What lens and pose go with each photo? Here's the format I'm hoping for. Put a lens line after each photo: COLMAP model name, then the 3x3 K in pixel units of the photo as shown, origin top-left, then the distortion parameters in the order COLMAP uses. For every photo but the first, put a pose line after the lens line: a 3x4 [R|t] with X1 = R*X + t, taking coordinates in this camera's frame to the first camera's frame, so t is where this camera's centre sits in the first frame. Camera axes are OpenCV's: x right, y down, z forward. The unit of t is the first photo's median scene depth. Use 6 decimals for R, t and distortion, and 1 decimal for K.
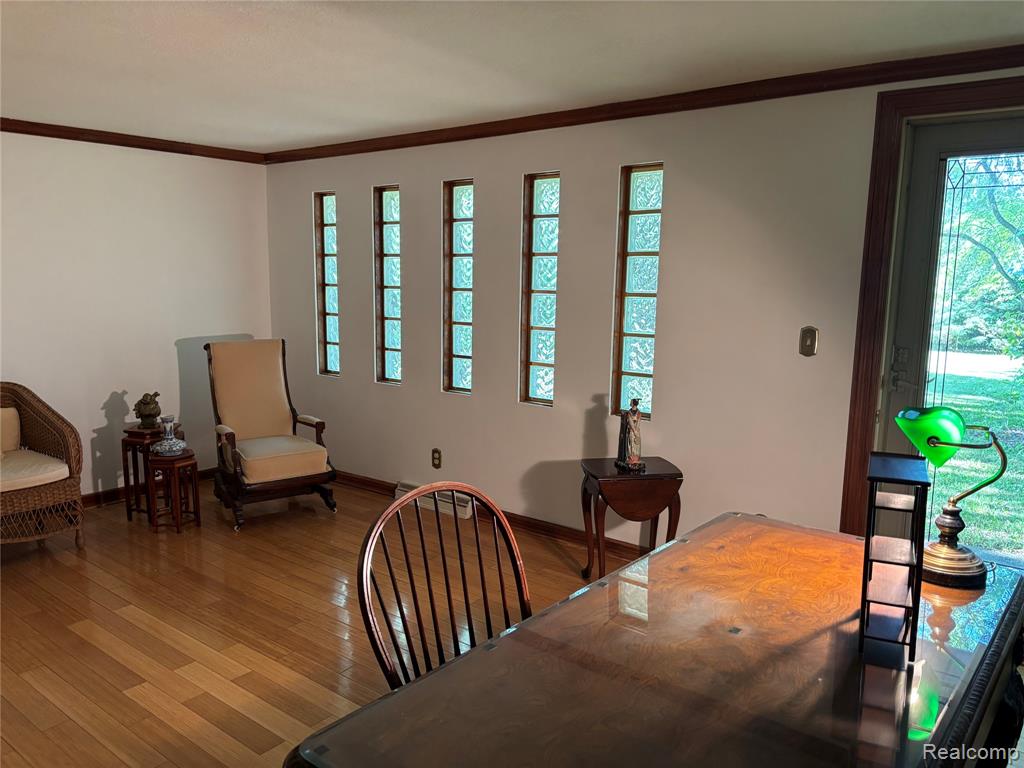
lens RADIAL K [[779.4, 0, 509.8], [0, 779.4, 380.2], [0, 0, 1]] dist [0.027428, -0.037682]
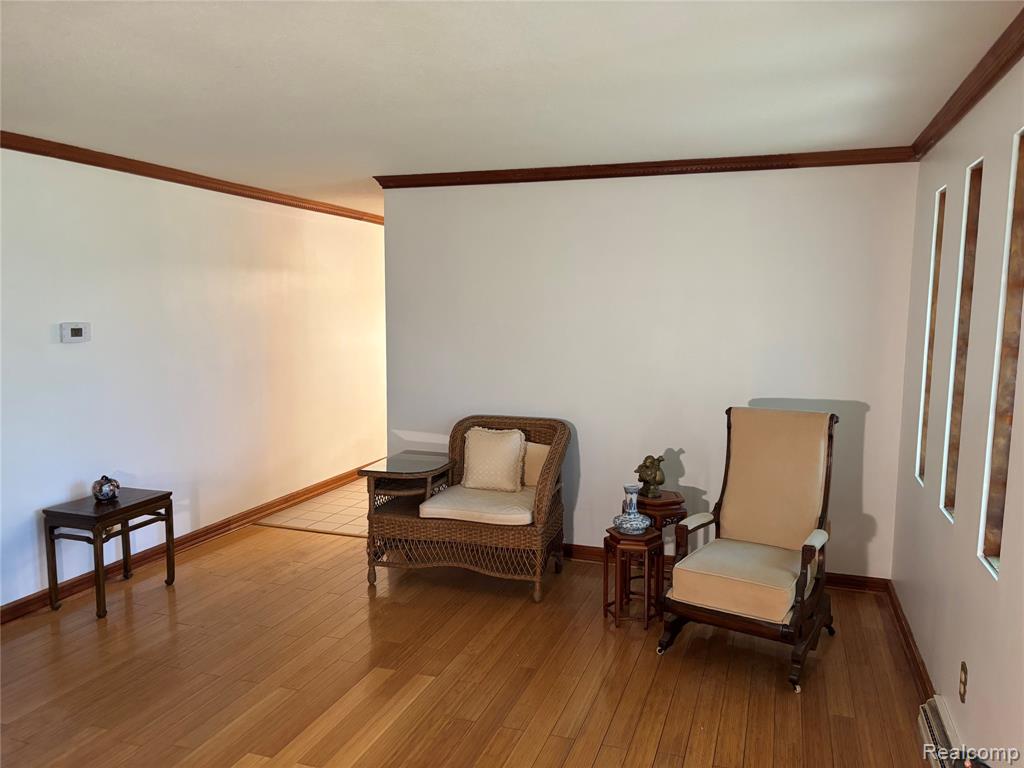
lens RADIAL K [[779.4, 0, 511.7], [0, 779.4, 388.2], [0, 0, 1]] dist [0.027428, -0.037682]
pose [[0.340200, 0.097120, -0.935324, 0.347040], [-0.138564, 0.988972, 0.052291, -0.099961], [0.930088, 0.111813, 0.349906, 0.688600]]
